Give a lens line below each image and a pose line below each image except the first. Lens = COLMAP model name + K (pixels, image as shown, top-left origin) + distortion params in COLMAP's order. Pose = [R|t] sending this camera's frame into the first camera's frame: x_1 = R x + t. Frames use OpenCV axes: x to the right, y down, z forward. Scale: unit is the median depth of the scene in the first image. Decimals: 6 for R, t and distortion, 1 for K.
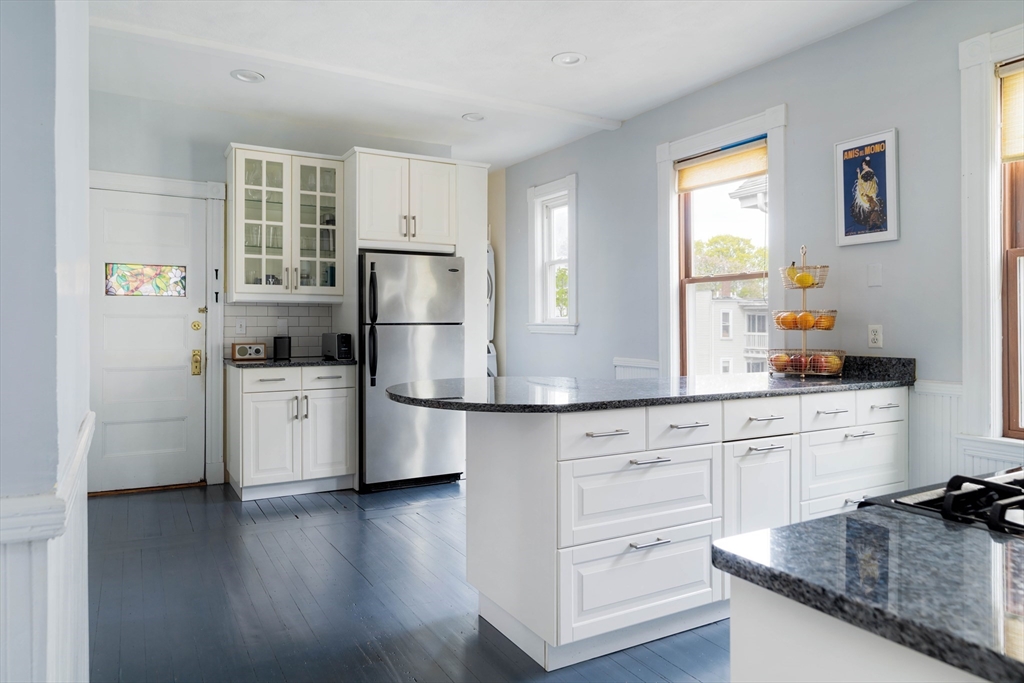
lens RADIAL K [[655.8, 0, 485.8], [0, 655.8, 324.1], [0, 0, 1]] dist [-0.000982, -0.001825]
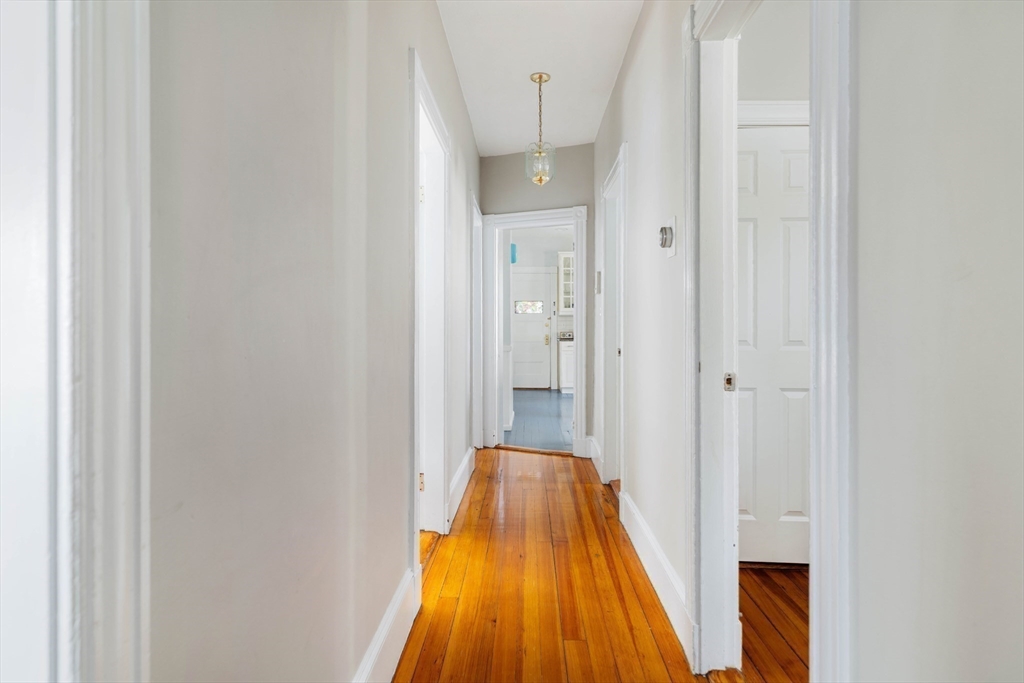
lens RADIAL K [[590.6, 0, 511.4], [0, 590.6, 334.3], [0, 0, 1]] dist [-0.000617, -0.000003]
pose [[0.865237, 0.001731, -0.501359, 0.580095], [0.007193, 0.999848, 0.015866, 0.001548], [0.501311, -0.017335, 0.865094, -1.031673]]
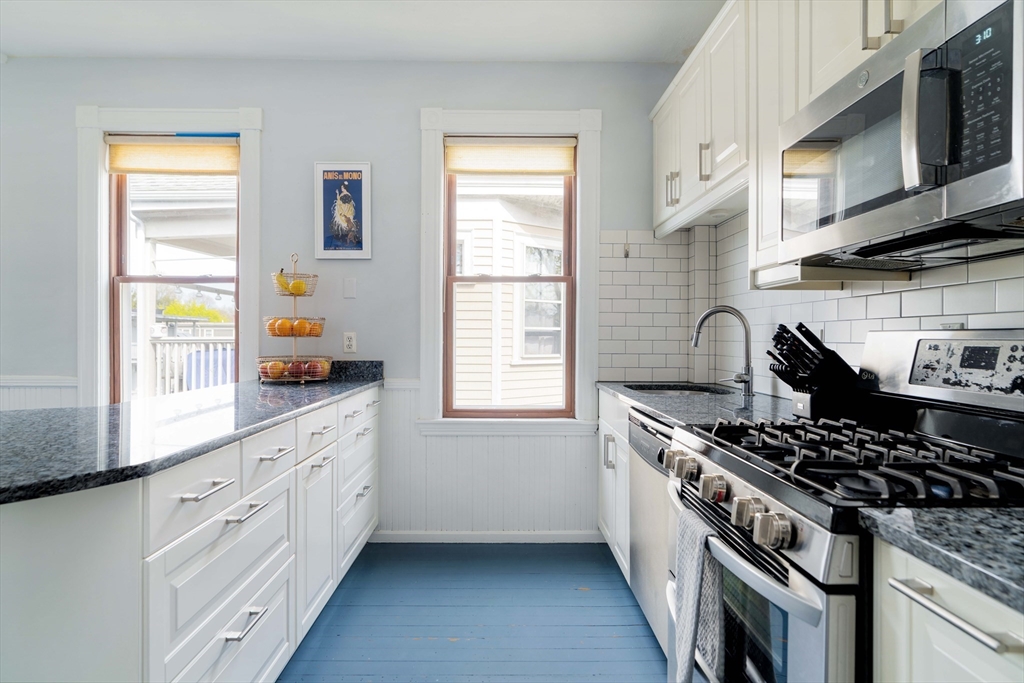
lens RADIAL K [[547.9, 0, 505.7], [0, 547.9, 333.1], [0, 0, 1]] dist [-0.002777, 0.002822]
pose [[0.467029, 0.009095, 0.884195, -0.080885], [-0.005541, 0.999958, -0.007358, 0.005604], [-0.884225, -0.001463, 0.467060, 0.234144]]
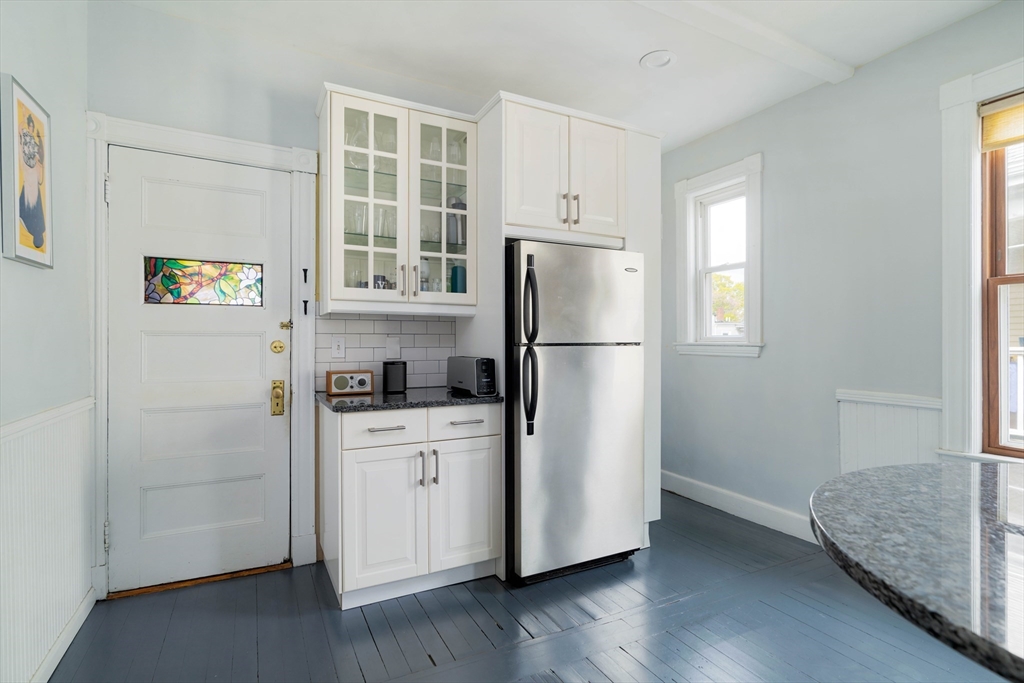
lens RADIAL K [[502.8, 0, 513.3], [0, 502.8, 345.9], [0, 0, 1]] dist [-0.003377, 0.001384]
pose [[0.999845, -0.000100, -0.017620, -0.179121], [0.000227, 0.999974, 0.007190, -0.002680], [0.017619, -0.007192, 0.999819, 0.469253]]
